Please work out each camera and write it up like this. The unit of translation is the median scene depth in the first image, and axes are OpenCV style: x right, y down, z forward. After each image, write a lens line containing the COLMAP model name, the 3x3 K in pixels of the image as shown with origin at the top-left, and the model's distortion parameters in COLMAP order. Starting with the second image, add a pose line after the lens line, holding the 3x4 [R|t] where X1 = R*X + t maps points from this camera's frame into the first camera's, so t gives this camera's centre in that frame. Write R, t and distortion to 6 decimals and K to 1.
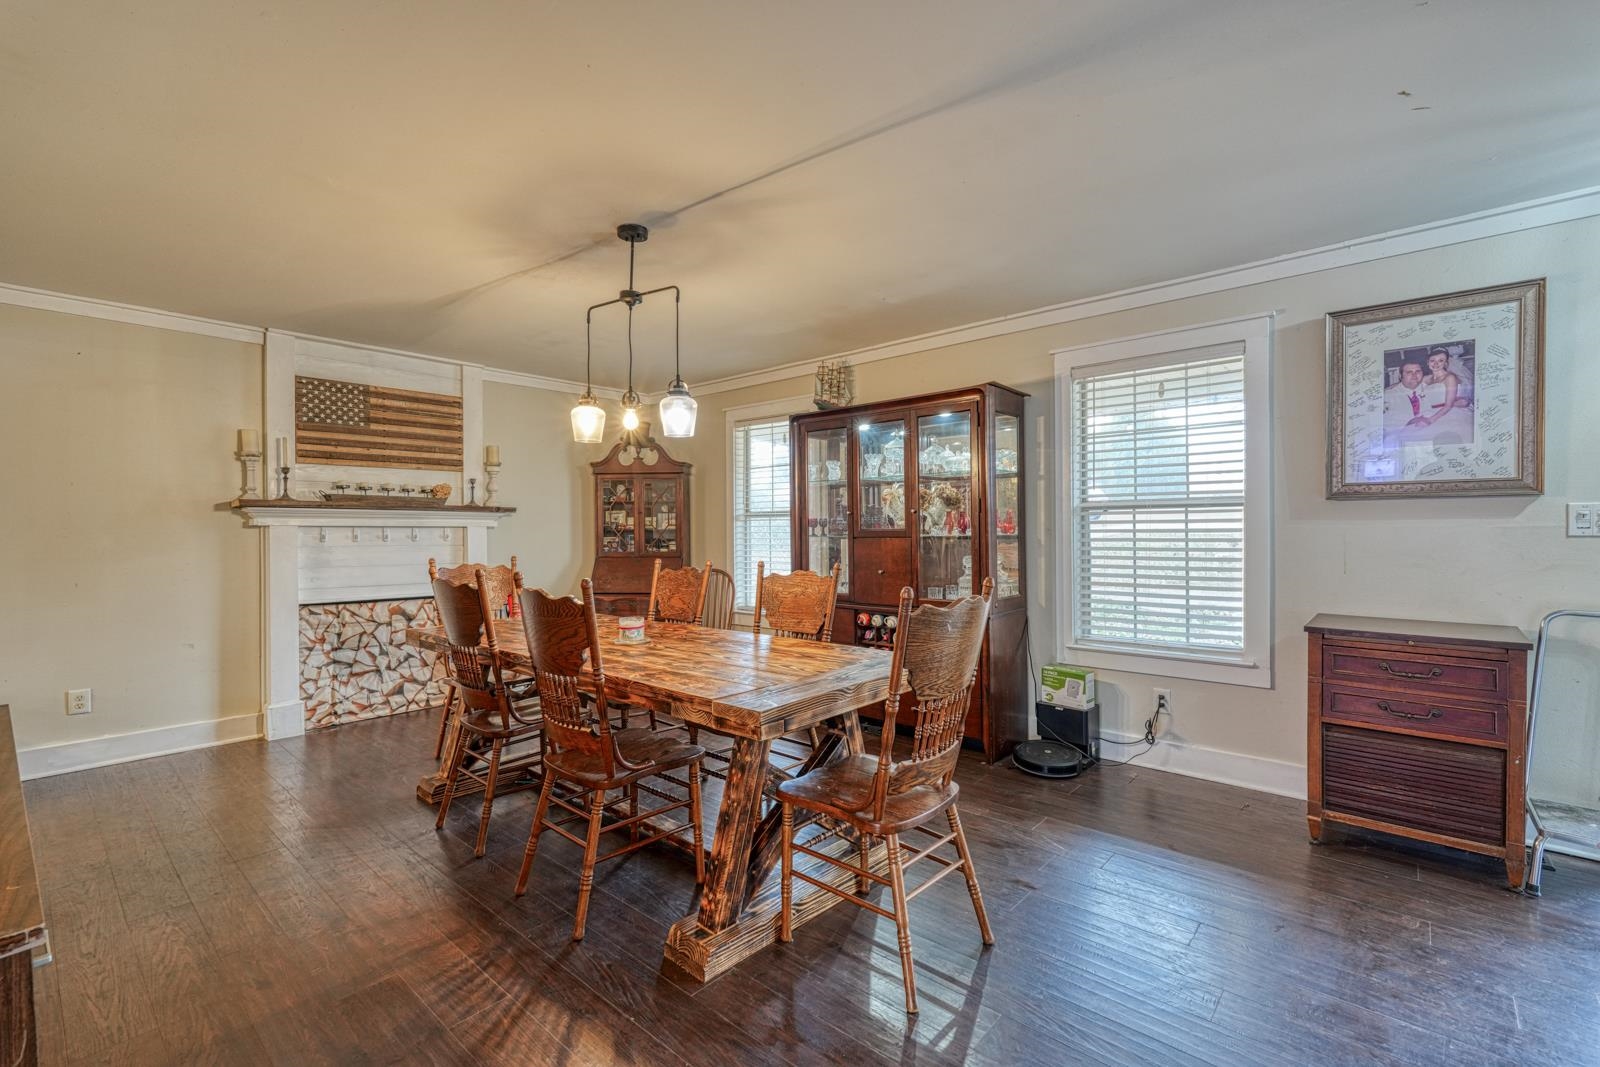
lens RADIAL K [[697.0, 0, 803.3], [0, 697.0, 534.2], [0, 0, 1]] dist [0.001887, 0.000394]
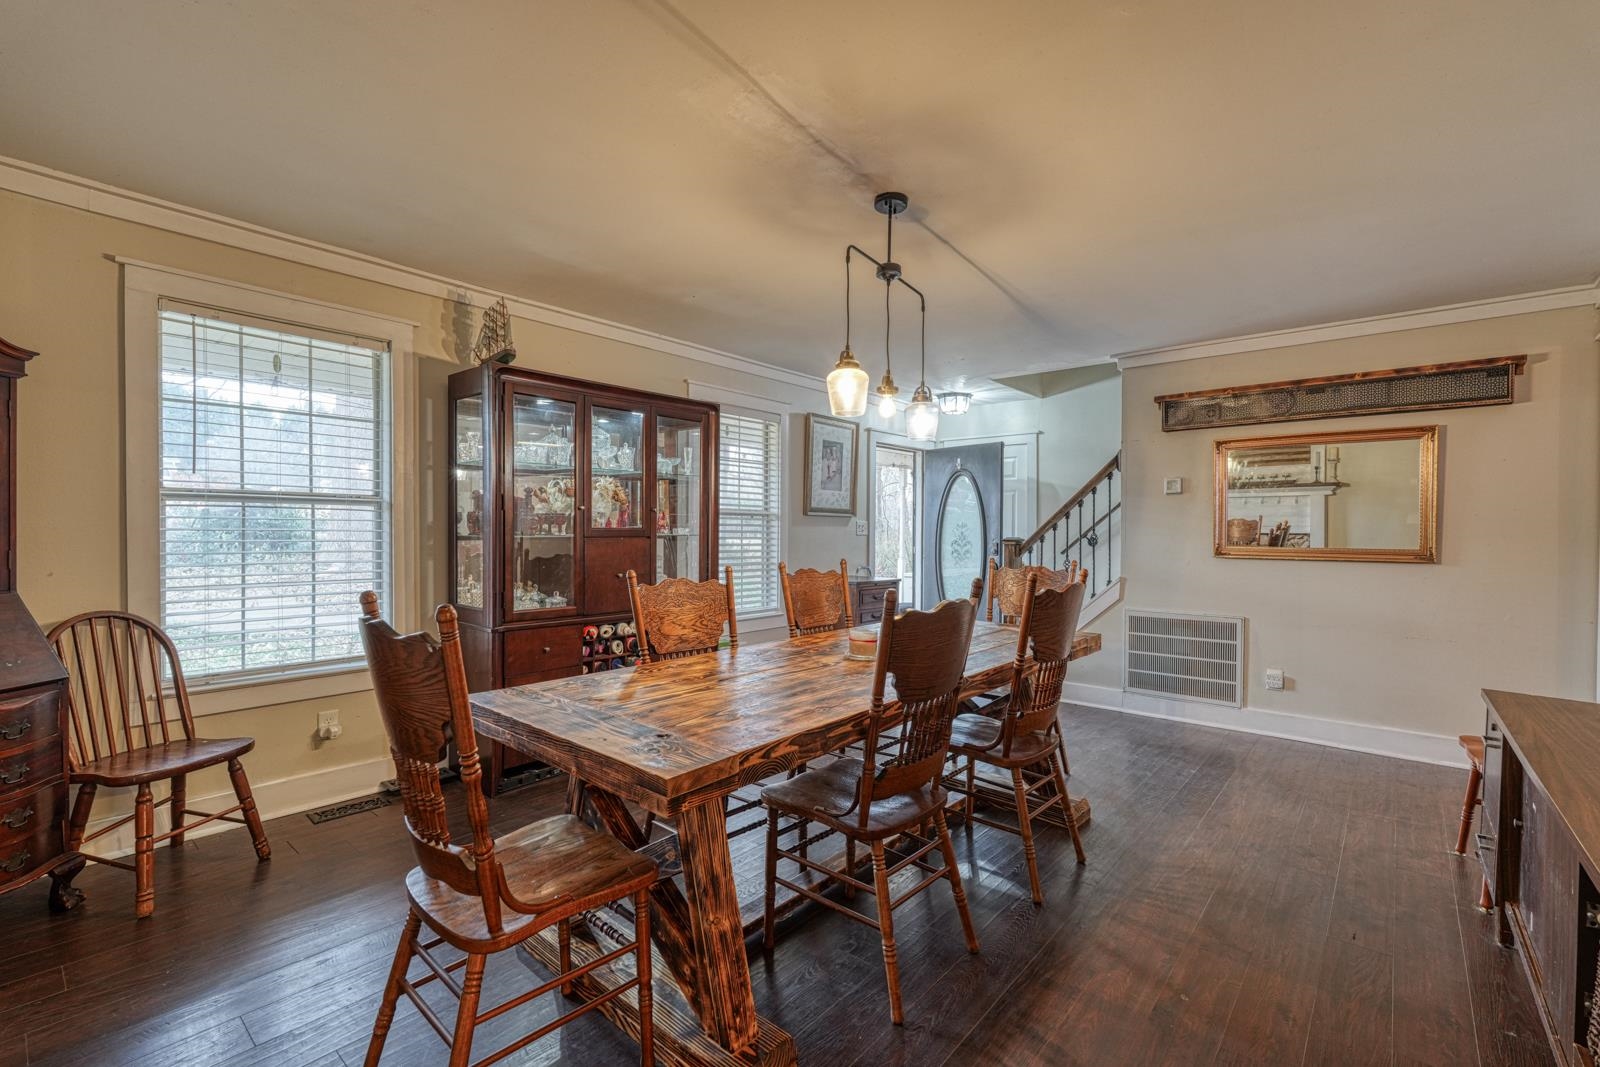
lens RADIAL K [[697.0, 0, 803.3], [0, 697.0, 534.2], [0, 0, 1]] dist [0.001887, 0.000394]
pose [[-0.020265, 0.000763, 0.999794, -0.861386], [-0.001125, 0.999999, -0.000786, 0.001091], [-0.999794, -0.001141, -0.020264, 0.847649]]
